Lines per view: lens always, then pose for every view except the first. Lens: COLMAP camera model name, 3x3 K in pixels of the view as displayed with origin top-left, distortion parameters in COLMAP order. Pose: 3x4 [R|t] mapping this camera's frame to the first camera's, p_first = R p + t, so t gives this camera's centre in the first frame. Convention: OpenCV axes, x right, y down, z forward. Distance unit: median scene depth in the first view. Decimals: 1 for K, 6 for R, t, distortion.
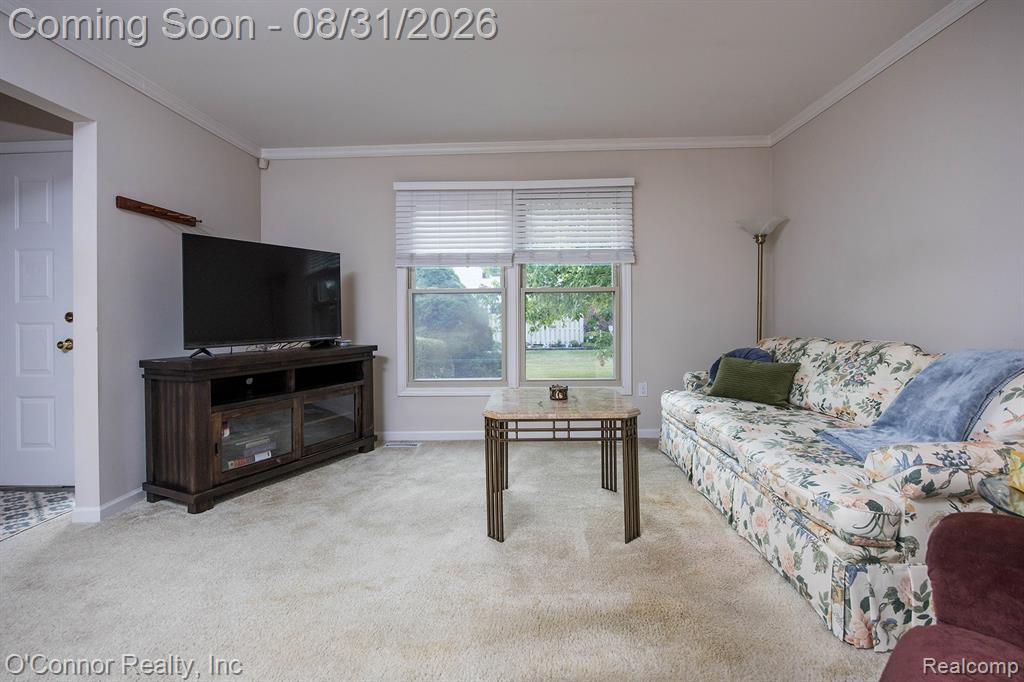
lens RADIAL K [[488.2, 0, 510.8], [0, 488.2, 333.0], [0, 0, 1]] dist [-0.013030, 0.000028]
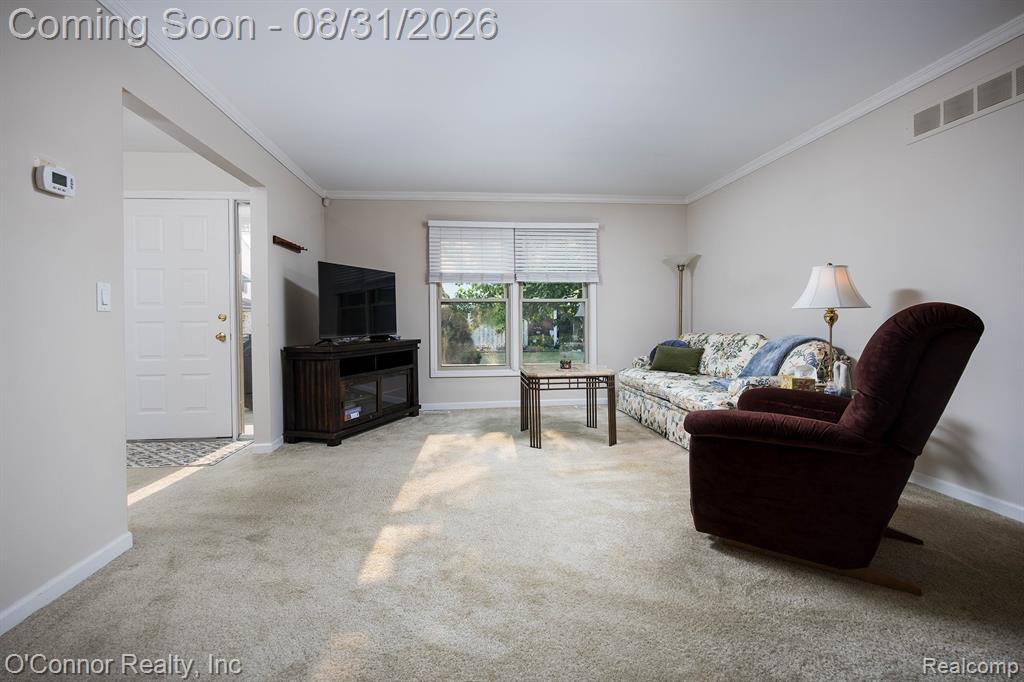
lens RADIAL K [[488.2, 0, 521.5], [0, 488.2, 337.5], [0, 0, 1]] dist [-0.013030, 0.000028]
pose [[0.987705, -0.001388, 0.156324, -0.294563], [0.001780, 0.999996, -0.002371, 0.033330], [-0.156320, 0.002620, 0.987703, -0.577763]]
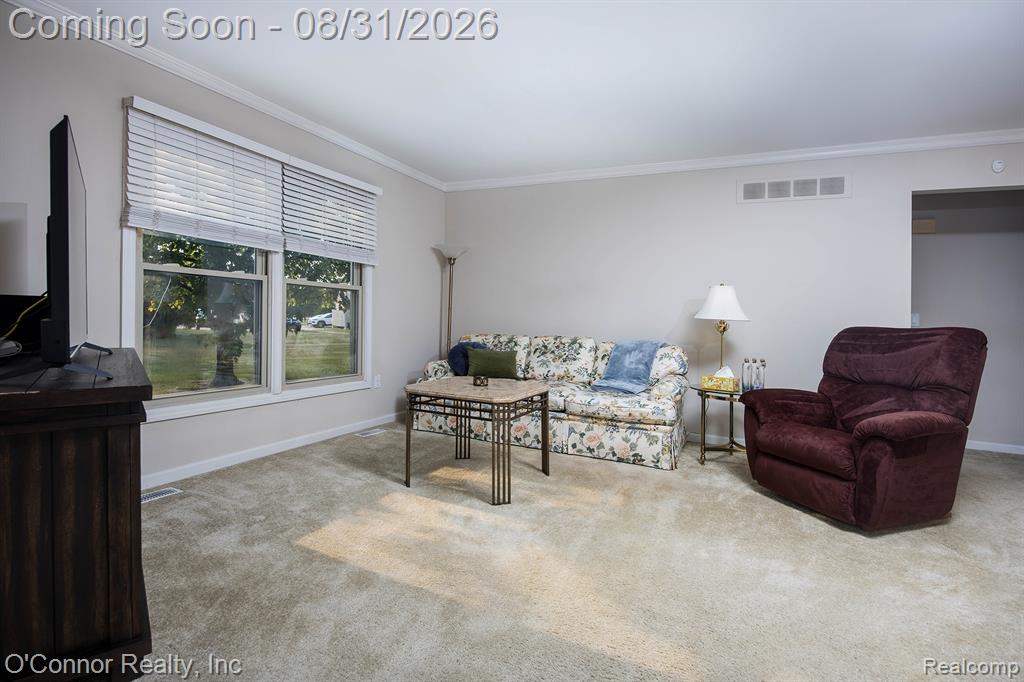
lens RADIAL K [[488.2, 0, 517.0], [0, 488.2, 330.2], [0, 0, 1]] dist [-0.013030, 0.000028]
pose [[0.396001, 0.008175, 0.918214, -0.954174], [-0.009763, 0.999941, -0.004692, 0.004572], [-0.918198, -0.007107, 0.396058, 0.432884]]
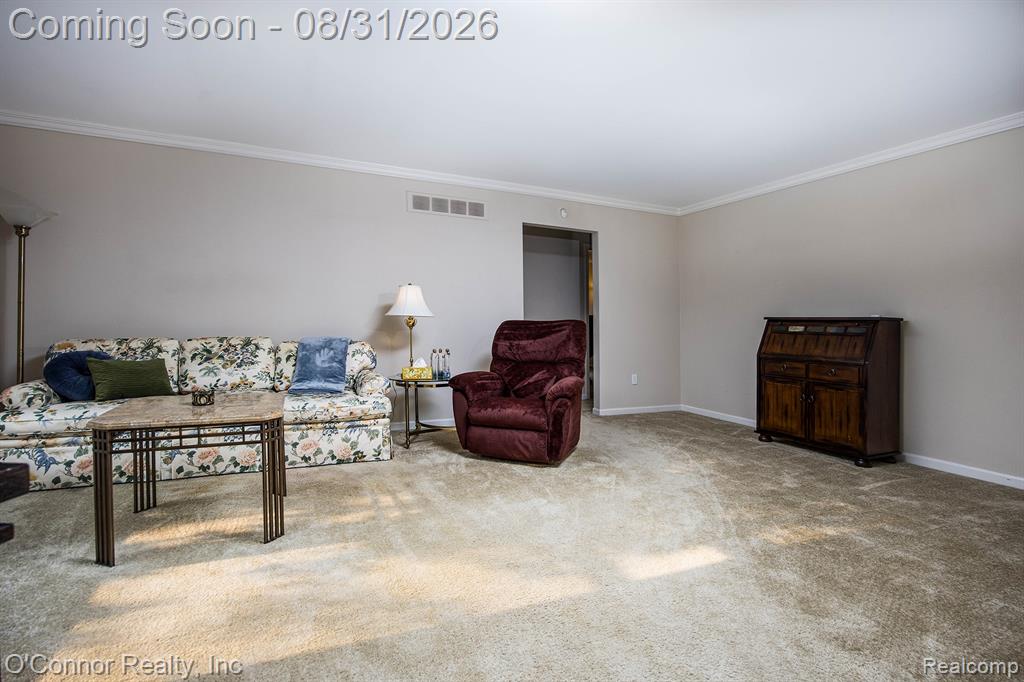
lens RADIAL K [[488.2, 0, 512.4], [0, 488.2, 331.1], [0, 0, 1]] dist [-0.013030, 0.000028]
pose [[-0.439673, -0.004049, 0.898149, -0.977625], [0.020116, 0.999695, 0.014354, -0.005868], [-0.897933, 0.024379, -0.439457, 0.853104]]
